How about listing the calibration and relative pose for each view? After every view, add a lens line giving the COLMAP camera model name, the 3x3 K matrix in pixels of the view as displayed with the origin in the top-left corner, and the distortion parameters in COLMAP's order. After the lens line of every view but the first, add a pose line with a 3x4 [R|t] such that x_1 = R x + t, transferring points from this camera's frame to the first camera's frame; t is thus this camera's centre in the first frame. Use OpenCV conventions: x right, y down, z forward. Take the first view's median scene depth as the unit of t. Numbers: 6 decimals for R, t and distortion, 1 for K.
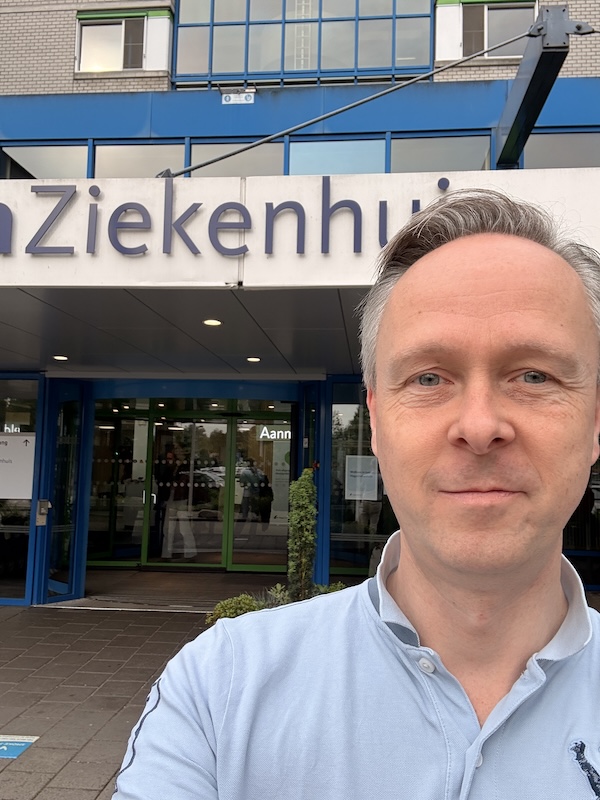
lens RADIAL K [[703.2, 0, 303.1], [0, 703.2, 400.2], [0, 0, 1]] dist [0.037842, -0.066542]
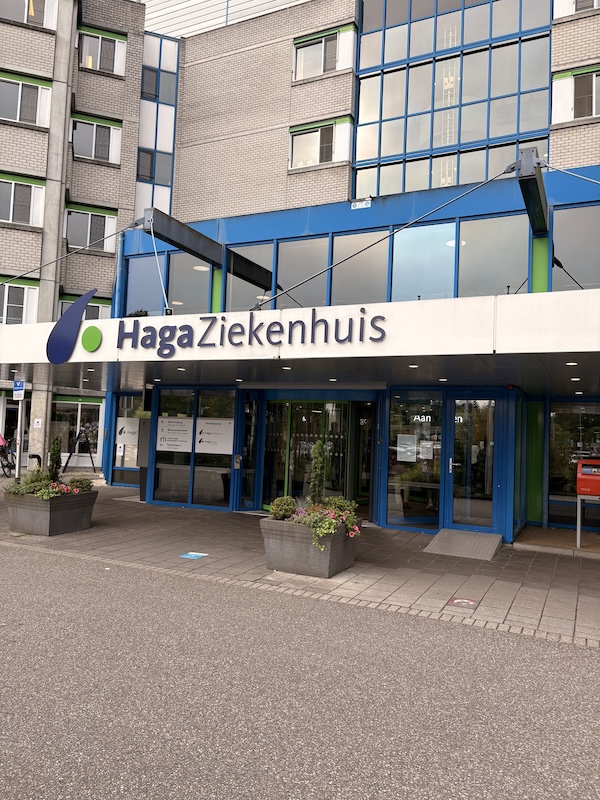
lens RADIAL K [[602.8, 0, 300.4], [0, 602.8, 400.3], [0, 0, 1]] dist [-0.024954, 0.005622]
pose [[0.935446, -0.001348, -0.353466, 0.649864], [0.010272, 0.999674, 0.023372, -0.070239], [0.353320, -0.025495, 0.935155, -0.780690]]
